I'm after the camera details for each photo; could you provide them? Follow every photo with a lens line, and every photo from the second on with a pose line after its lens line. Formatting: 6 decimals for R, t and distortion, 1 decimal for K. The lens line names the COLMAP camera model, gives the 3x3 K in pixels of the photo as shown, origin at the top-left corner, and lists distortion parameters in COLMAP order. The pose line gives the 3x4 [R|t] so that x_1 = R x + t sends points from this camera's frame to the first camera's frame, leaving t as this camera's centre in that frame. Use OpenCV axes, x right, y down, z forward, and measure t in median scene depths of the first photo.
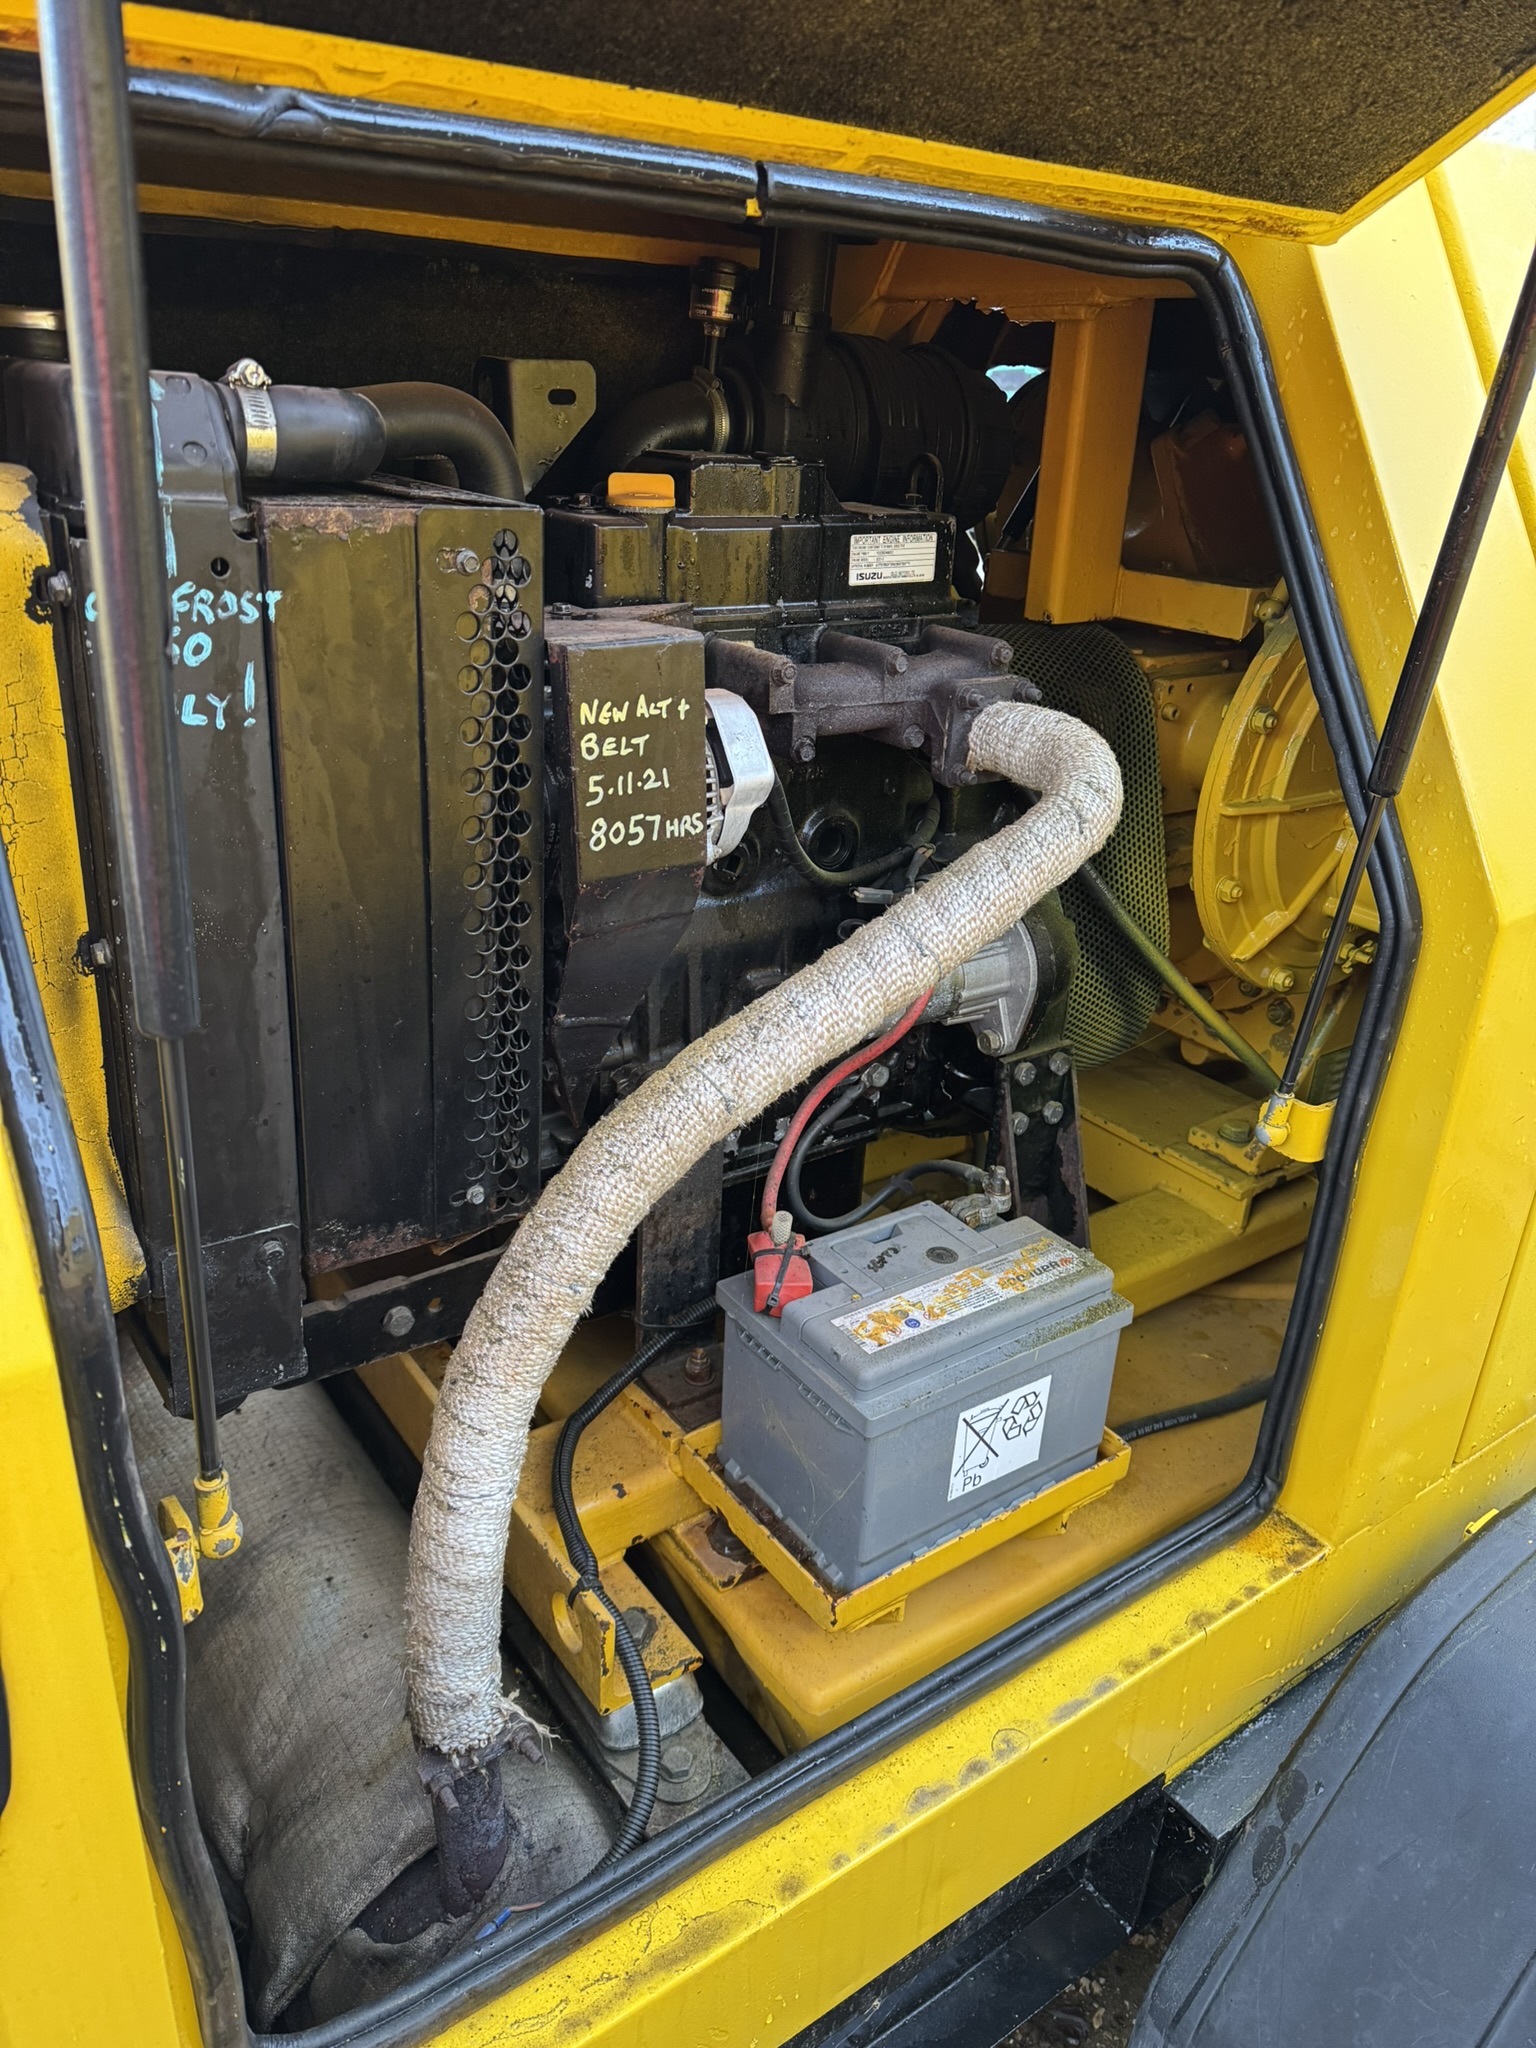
lens RADIAL K [[1470.6, 0, 765.2], [0, 1470.6, 1028.6], [0, 0, 1]] dist [0.000624, -0.027085]
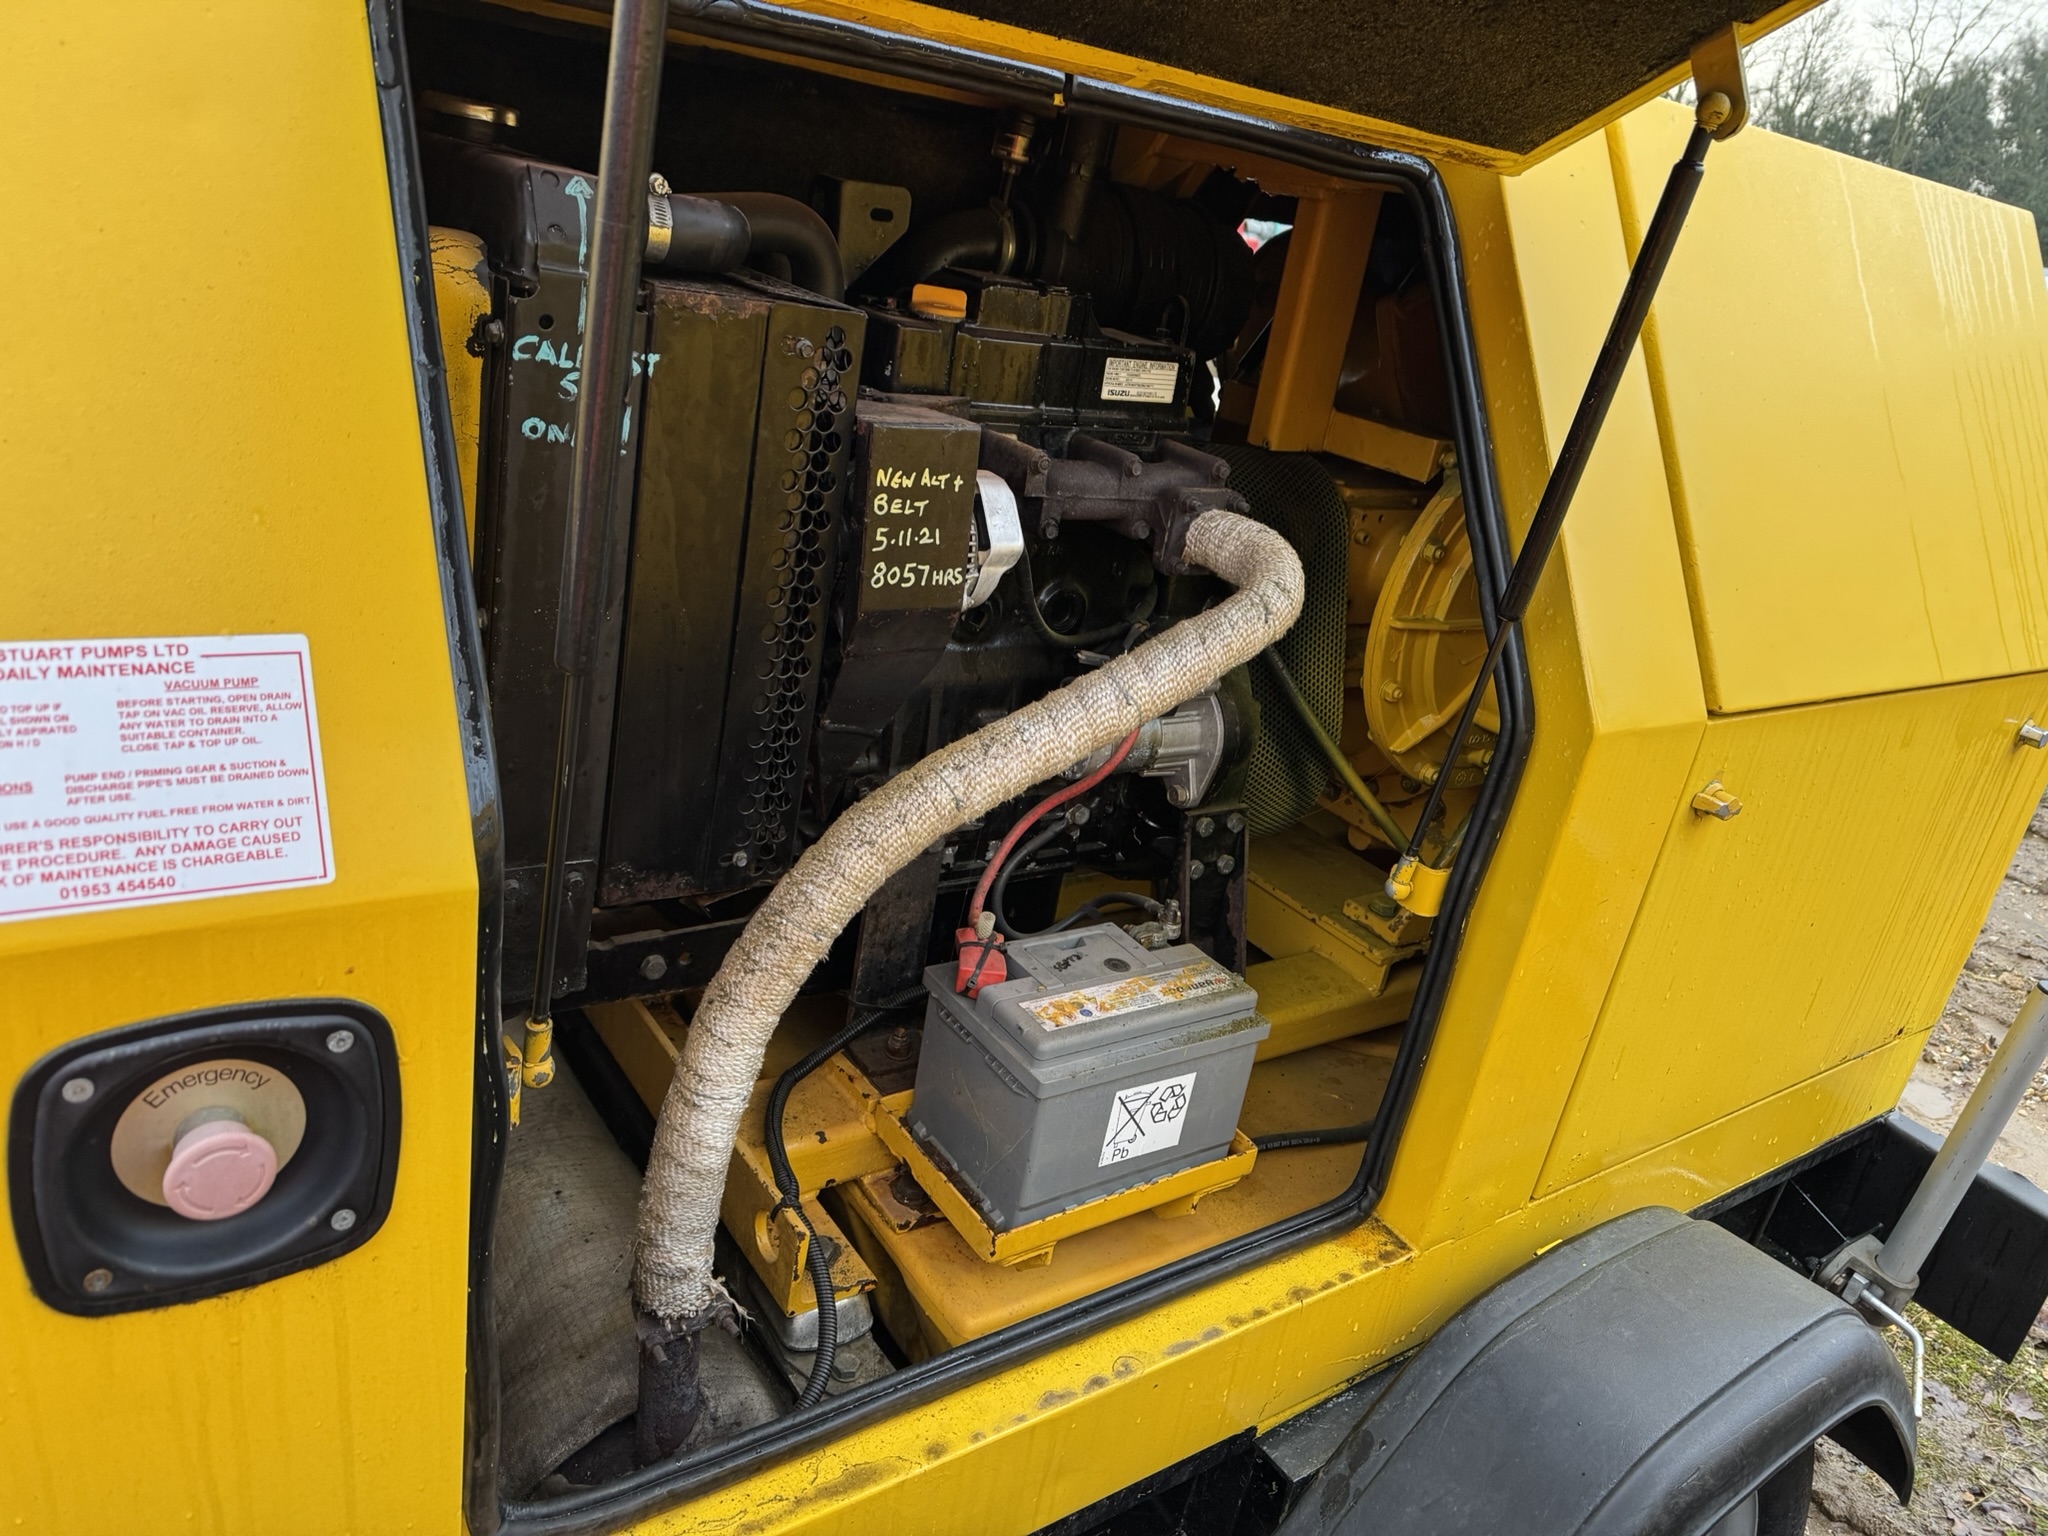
lens RADIAL K [[1470.6, 0, 1026.9], [0, 1470.6, 768.2], [0, 0, 1]] dist [0.000624, -0.027085]
pose [[0.992977, 0.112805, 0.035656, -0.012532], [-0.111634, 0.993191, -0.033298, 0.047957], [-0.039169, 0.029083, 0.998809, -0.200132]]
